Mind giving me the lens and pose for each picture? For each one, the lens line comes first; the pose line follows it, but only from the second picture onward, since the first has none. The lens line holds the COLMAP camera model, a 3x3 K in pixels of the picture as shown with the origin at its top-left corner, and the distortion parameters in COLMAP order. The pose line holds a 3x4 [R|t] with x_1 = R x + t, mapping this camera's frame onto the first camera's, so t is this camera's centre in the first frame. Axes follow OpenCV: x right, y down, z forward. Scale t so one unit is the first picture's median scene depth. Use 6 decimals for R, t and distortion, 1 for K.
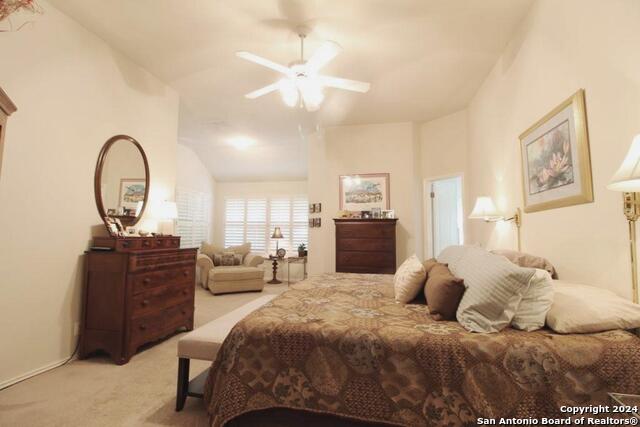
lens RADIAL K [[296.7, 0, 322.0], [0, 296.7, 210.0], [0, 0, 1]] dist [-0.016613, -0.002164]
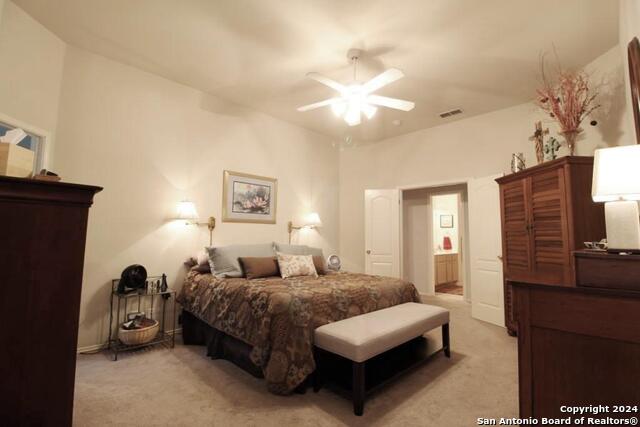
lens RADIAL K [[296.7, 0, 319.9], [0, 296.7, 212.0], [0, 0, 1]] dist [-0.016613, -0.002164]
pose [[-0.833211, 0.034833, 0.551857, -0.587863], [-0.058893, 0.986747, -0.151202, 0.166536], [-0.549810, -0.158484, -0.820117, 2.040486]]
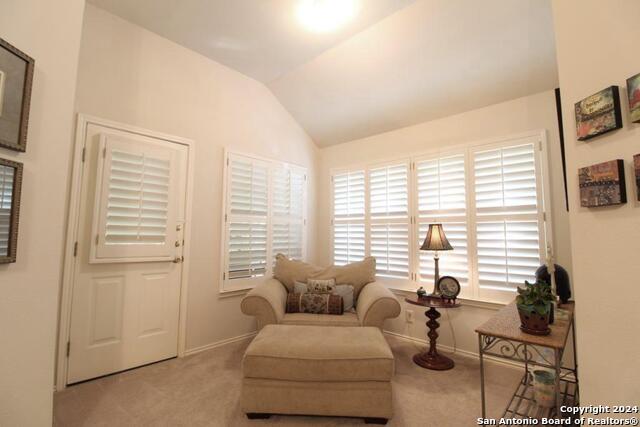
lens RADIAL K [[296.7, 0, 320.9], [0, 296.7, 209.9], [0, 0, 1]] dist [-0.016613, -0.002164]
pose [[0.863103, -0.045561, -0.502968, -0.080768], [0.041063, 0.998956, -0.020023, 0.042564], [0.503355, -0.003371, 0.864073, 0.572901]]
